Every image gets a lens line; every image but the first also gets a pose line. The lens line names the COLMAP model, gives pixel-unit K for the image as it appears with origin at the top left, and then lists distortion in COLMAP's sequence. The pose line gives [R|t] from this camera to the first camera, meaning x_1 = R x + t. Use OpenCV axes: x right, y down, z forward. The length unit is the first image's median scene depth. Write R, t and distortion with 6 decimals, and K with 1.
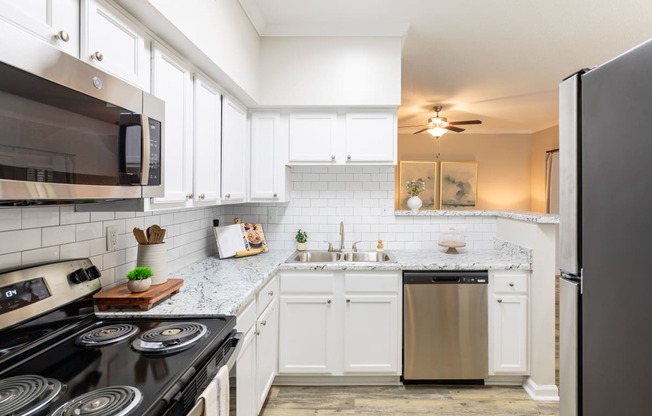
lens RADIAL K [[332.8, 0, 346.3], [0, 332.8, 188.3], [0, 0, 1]] dist [0.000066, -0.000804]
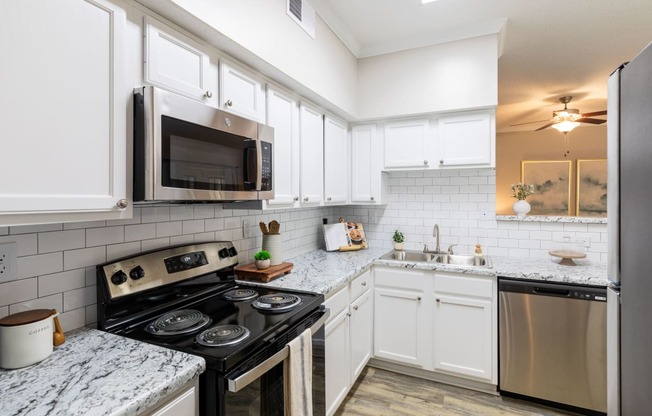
lens RADIAL K [[322.8, 0, 326.5], [0, 322.8, 196.0], [0, 0, 1]] dist [0.000170, 0.000095]
pose [[0.909038, 0.001076, -0.416712, 0.109518], [0.004261, 0.999920, 0.011877, -0.000962], [0.416692, -0.012573, 0.908961, -0.056554]]
